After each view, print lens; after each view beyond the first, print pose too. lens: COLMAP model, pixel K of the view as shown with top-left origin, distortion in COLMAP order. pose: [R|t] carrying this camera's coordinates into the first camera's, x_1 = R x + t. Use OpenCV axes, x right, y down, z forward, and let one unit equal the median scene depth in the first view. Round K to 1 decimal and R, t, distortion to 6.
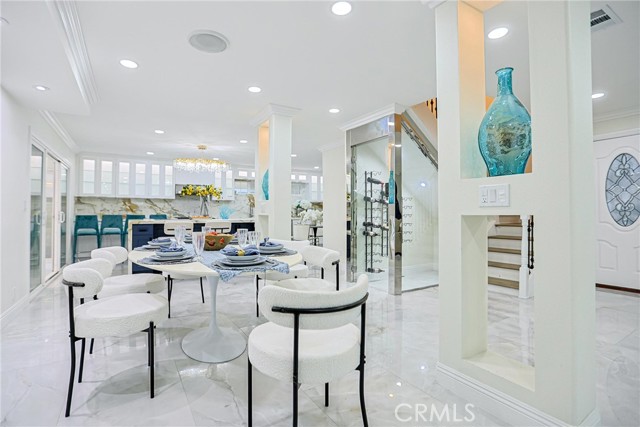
lens RADIAL K [[312.0, 0, 321.1], [0, 312.0, 211.3], [0, 0, 1]] dist [-0.044219, 0.000849]
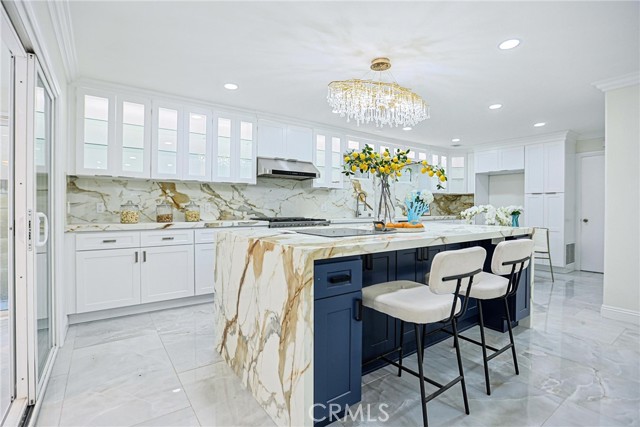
lens RADIAL K [[312.0, 0, 321.1], [0, 312.0, 211.3], [0, 0, 1]] dist [-0.044219, 0.000849]
pose [[0.998469, 0.005656, 0.055016, -0.417149], [-0.006842, 0.999748, 0.021391, -0.005545], [-0.054881, -0.021735, 0.998256, 0.480385]]
